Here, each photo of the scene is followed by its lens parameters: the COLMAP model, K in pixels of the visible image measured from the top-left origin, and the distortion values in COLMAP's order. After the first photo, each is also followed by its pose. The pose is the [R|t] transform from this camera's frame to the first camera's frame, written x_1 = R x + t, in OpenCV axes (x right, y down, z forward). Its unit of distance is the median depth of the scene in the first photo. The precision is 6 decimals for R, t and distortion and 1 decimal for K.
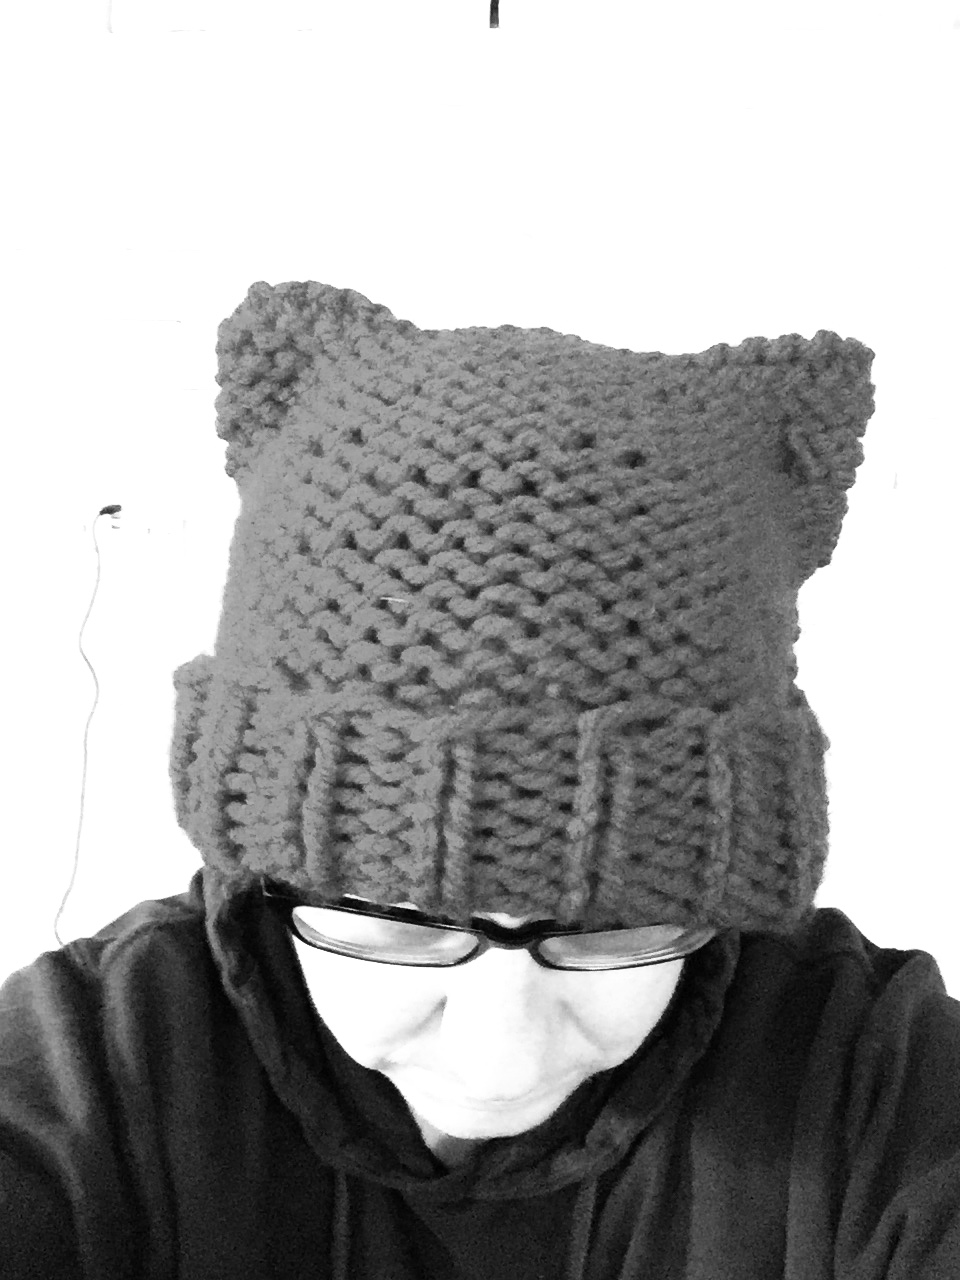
lens RADIAL K [[1204.4, 0, 559.4], [0, 1204.4, 636.2], [0, 0, 1]] dist [0.013613, 0.003879]
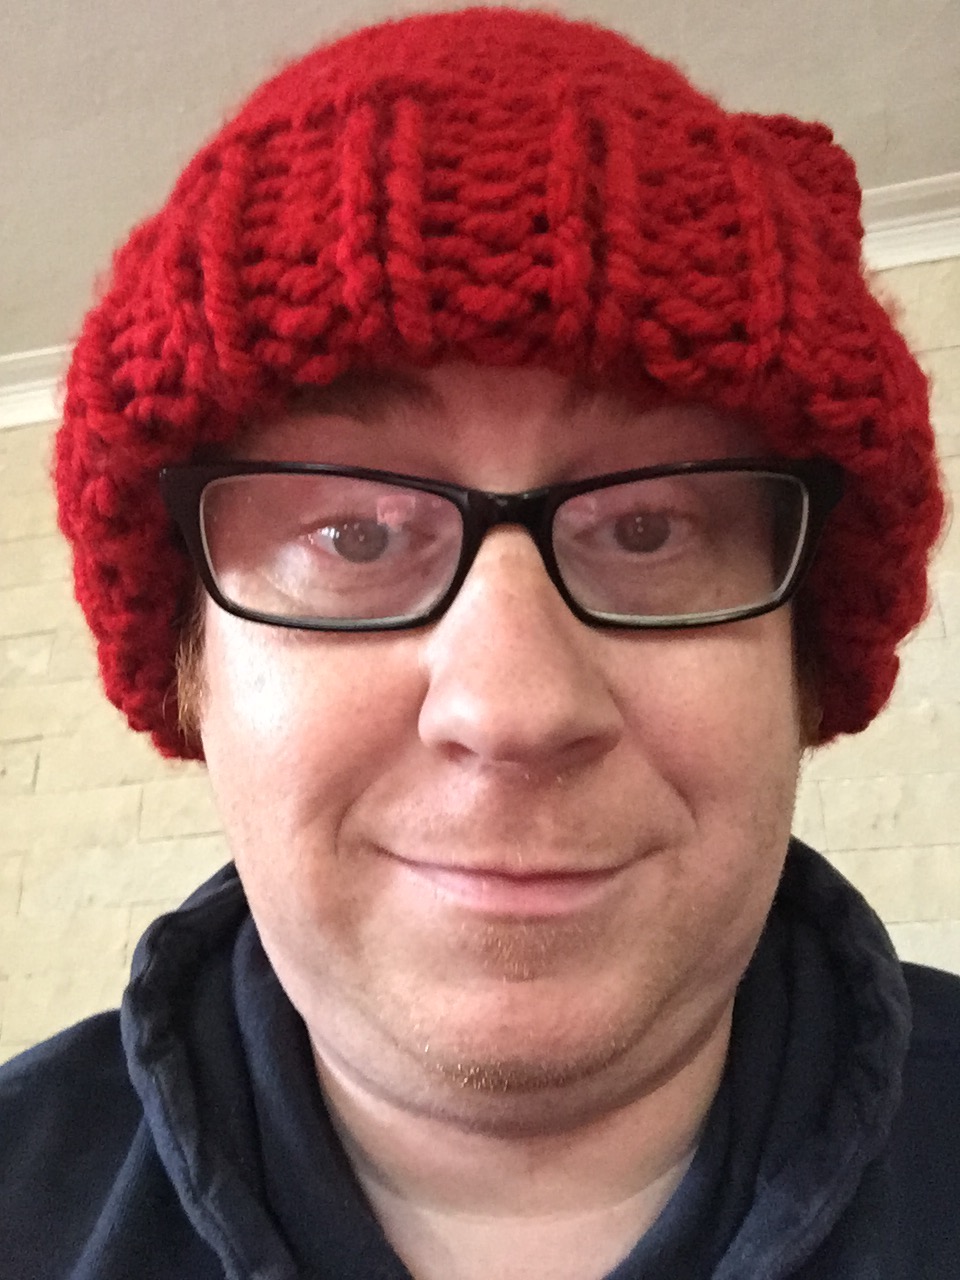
lens RADIAL K [[1224.8, 0, 480.0], [0, 1224.8, 640.0], [0, 0, 1]] dist [-0.006627, -0.004567]
pose [[0.991145, -0.122322, -0.051670, -0.027982], [0.071232, 0.818176, -0.570539, 0.774691], [0.112065, 0.561806, 0.819644, 0.503551]]
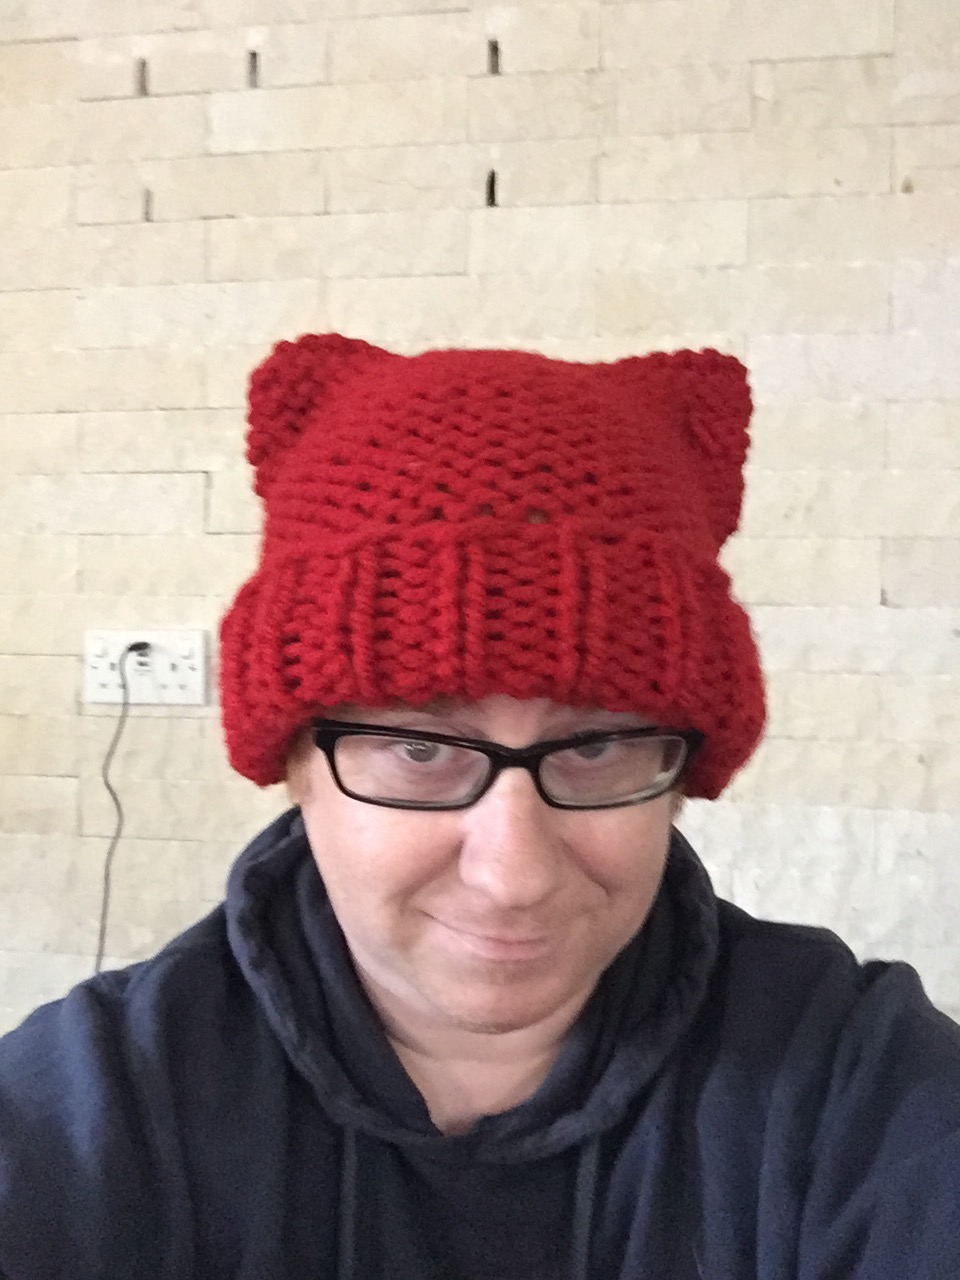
lens RADIAL K [[1224.8, 0, 480.0], [0, 1224.8, 640.0], [0, 0, 1]] dist [-0.006627, -0.004567]
pose [[0.997351, -0.070908, 0.016243, -0.093489], [0.072521, 0.951702, -0.298336, 0.547657], [0.005696, 0.298724, 0.954323, -0.239208]]
